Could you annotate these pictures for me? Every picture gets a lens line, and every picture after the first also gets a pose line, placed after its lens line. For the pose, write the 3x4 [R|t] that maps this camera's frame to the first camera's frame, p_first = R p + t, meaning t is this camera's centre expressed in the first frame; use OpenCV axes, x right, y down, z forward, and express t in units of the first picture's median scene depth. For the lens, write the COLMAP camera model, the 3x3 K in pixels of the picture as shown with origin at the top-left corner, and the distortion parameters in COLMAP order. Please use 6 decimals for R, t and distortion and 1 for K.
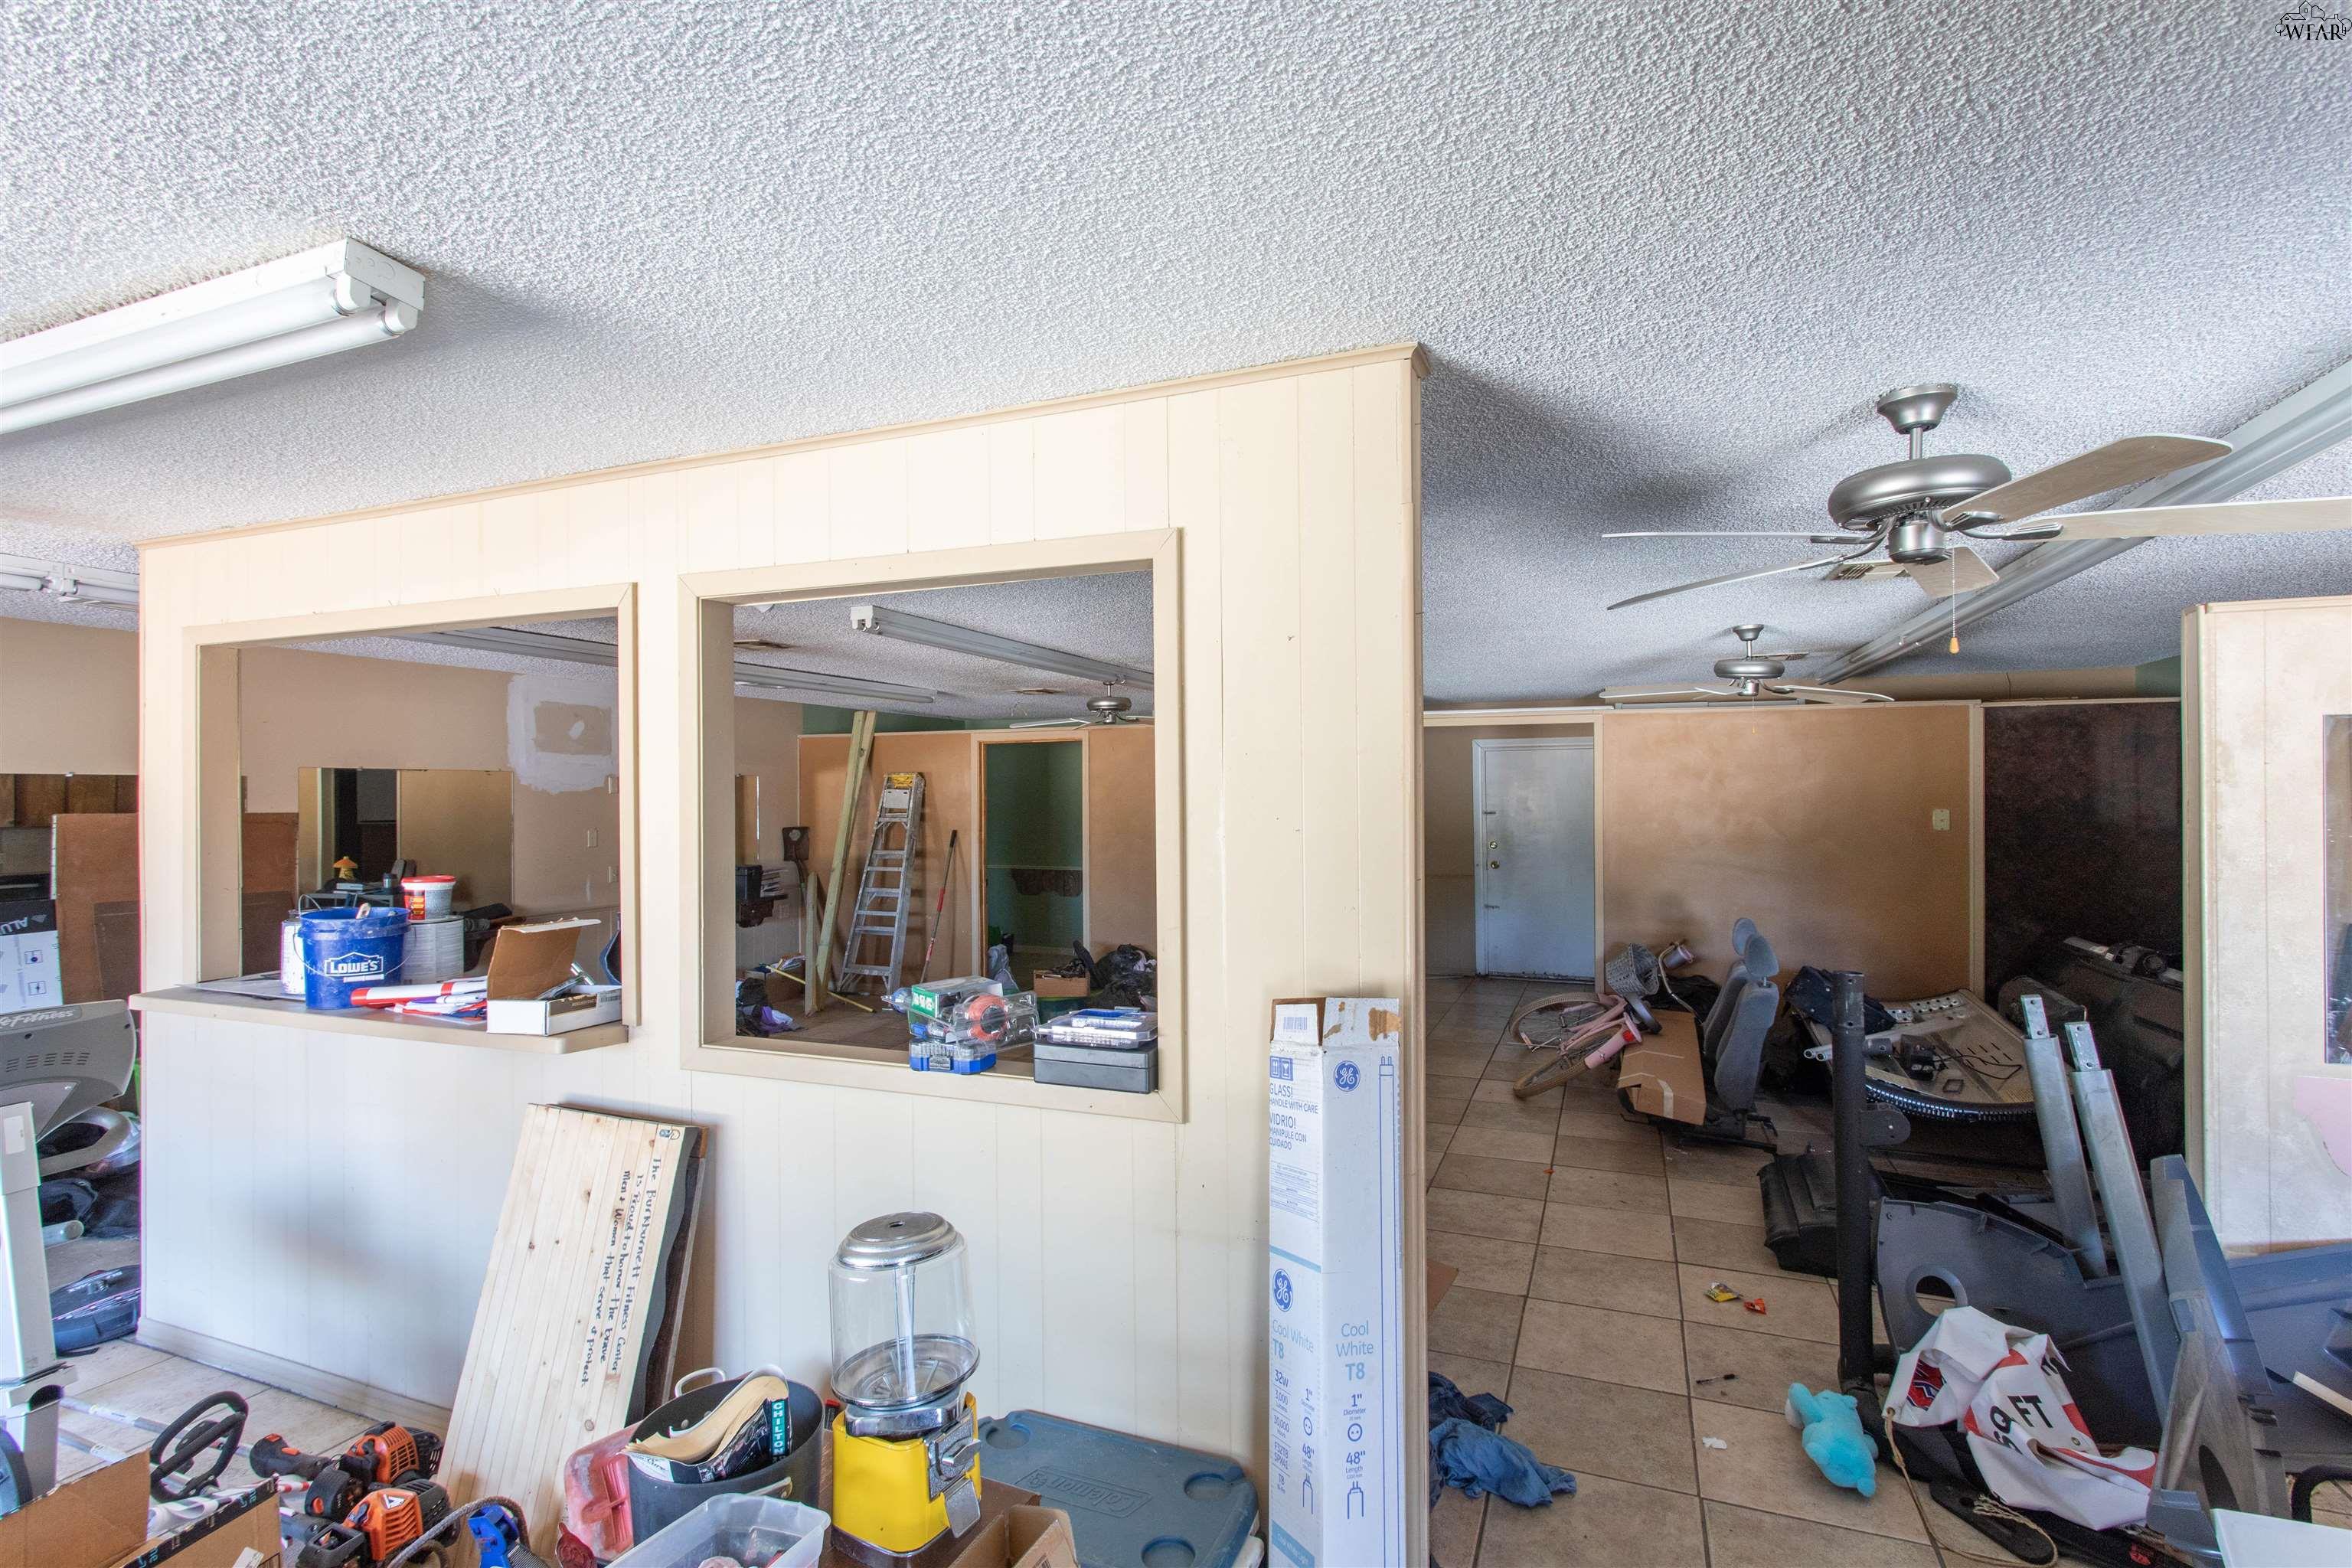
lens RADIAL K [[1111.1, 0, 1172.8], [0, 1111.1, 786.2], [0, 0, 1]] dist [0.001183, 0.001963]
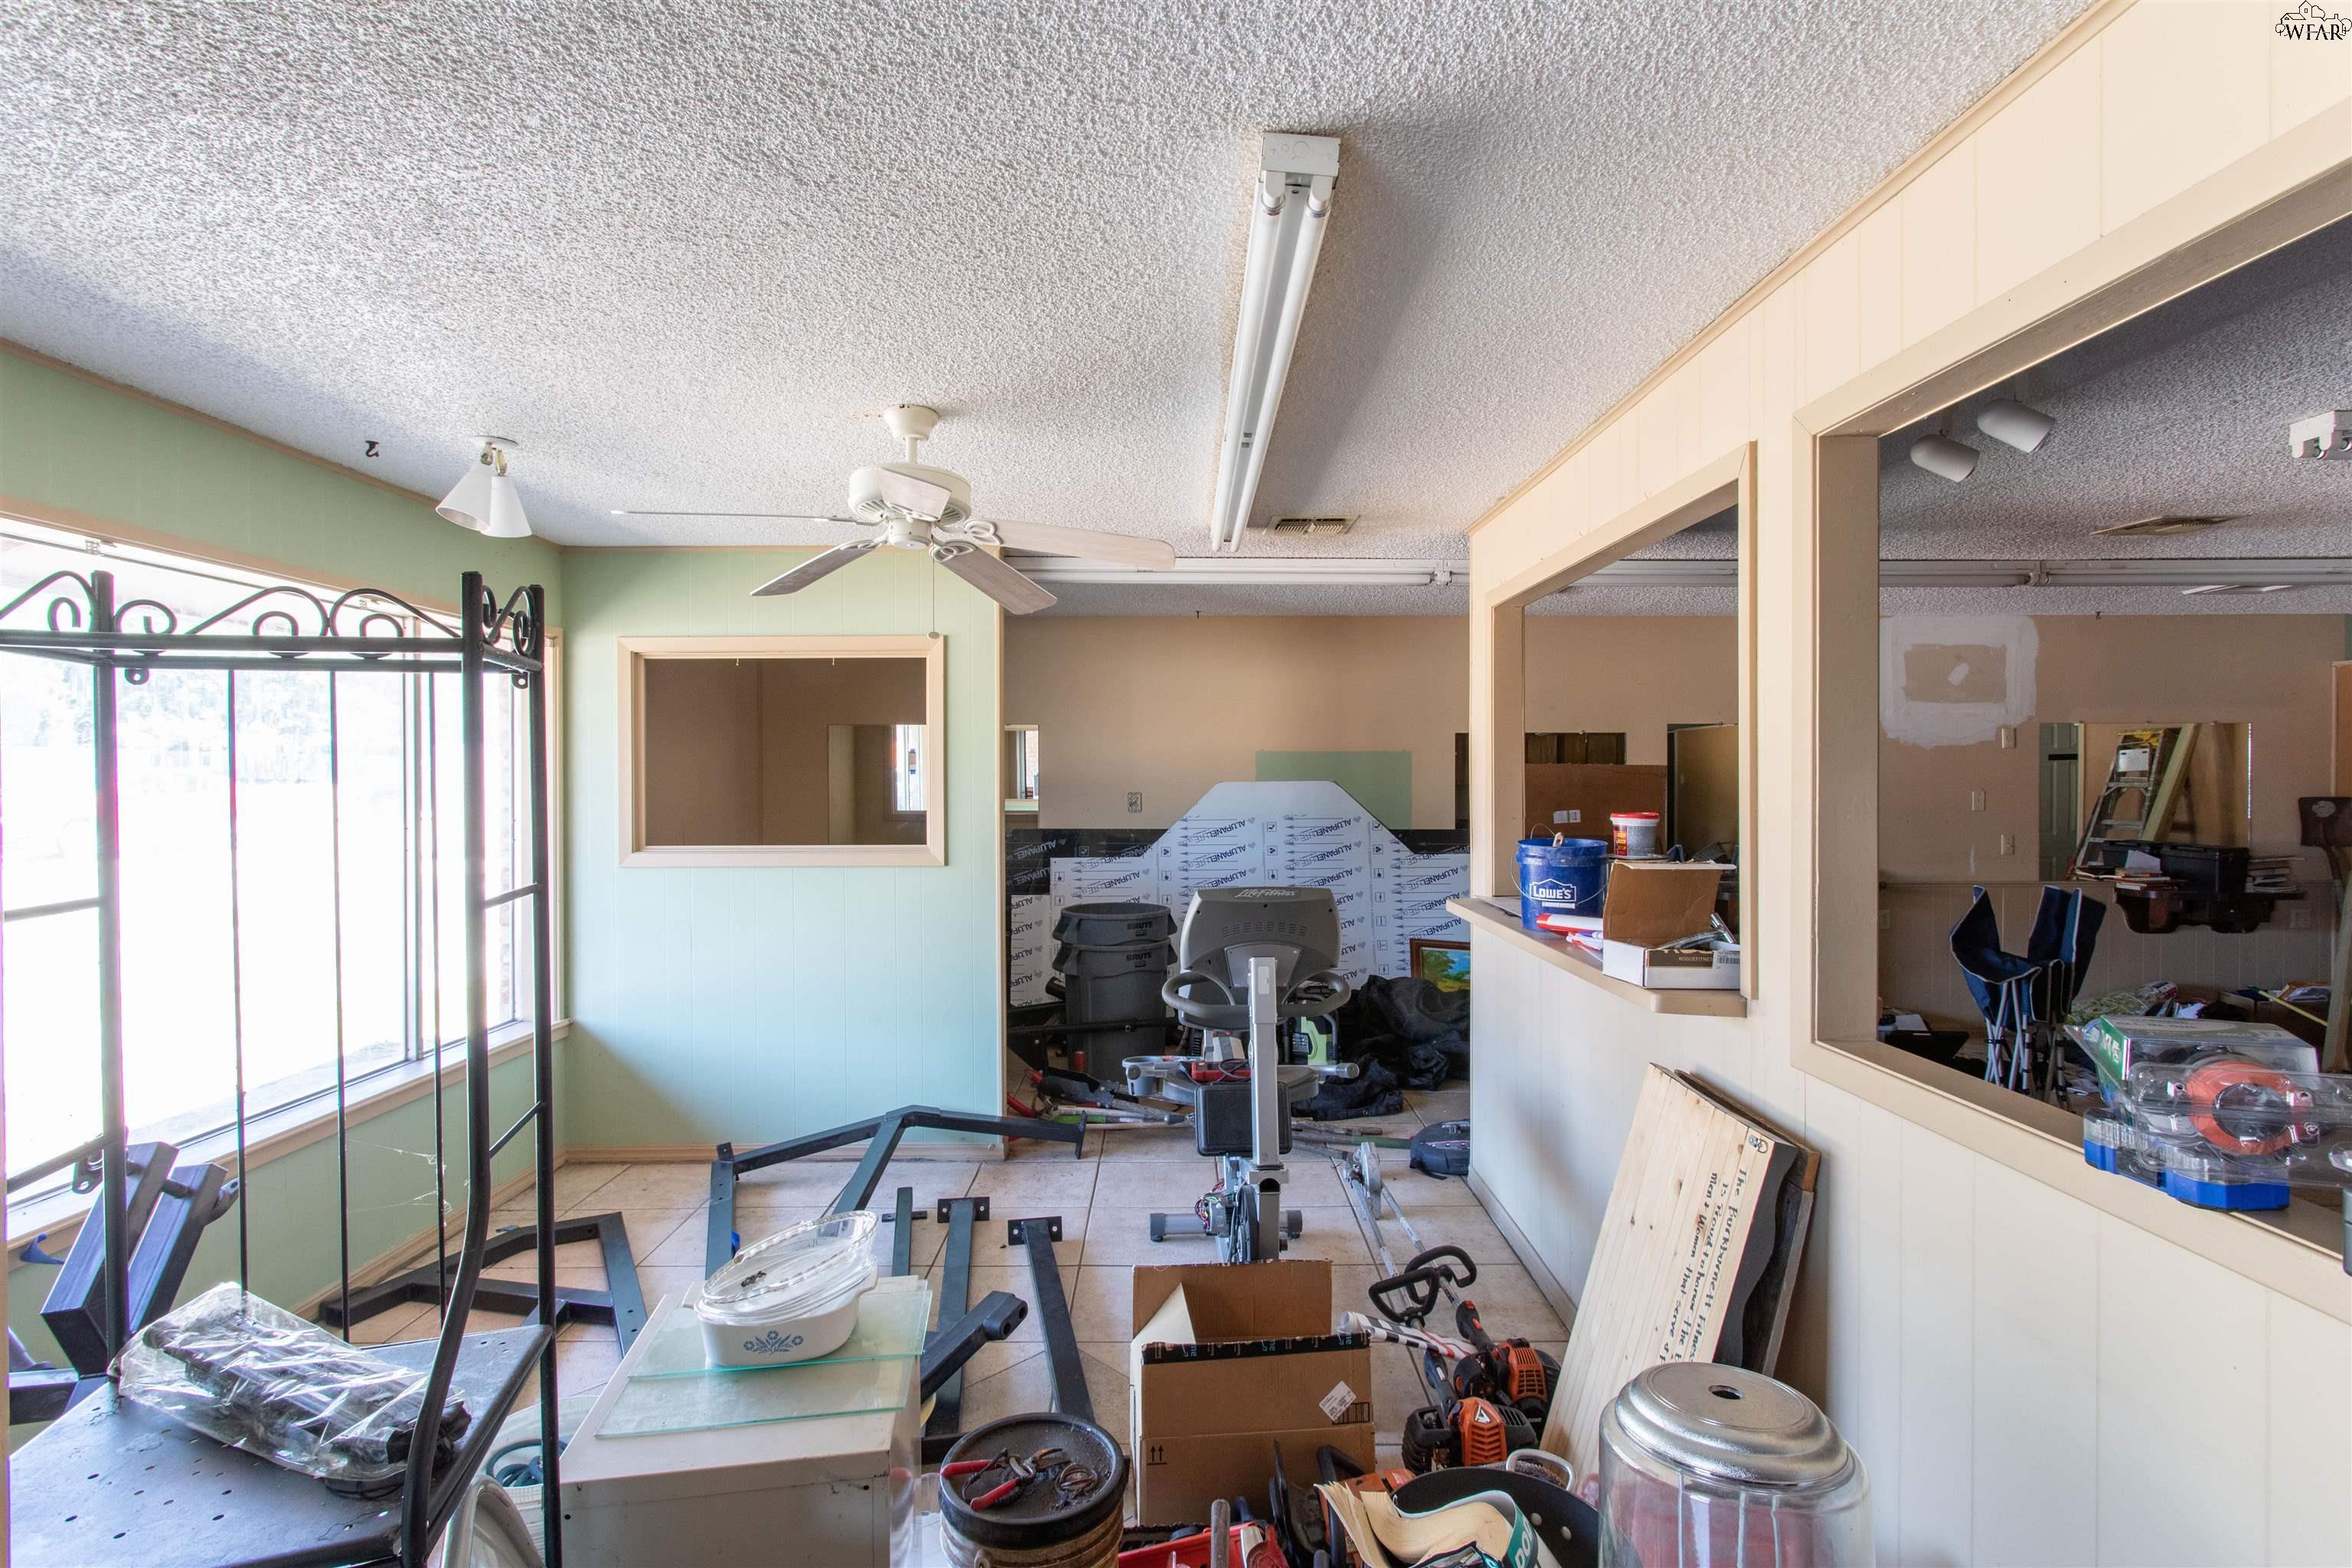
lens RADIAL K [[1111.1, 0, 1178.4], [0, 1111.1, 785.4], [0, 0, 1]] dist [0.001183, 0.001963]
pose [[0.378197, 0.015462, -0.925596, 0.098761], [0.005672, 0.999803, 0.019019, 0.044644], [0.925708, -0.012443, 0.378035, 0.318923]]
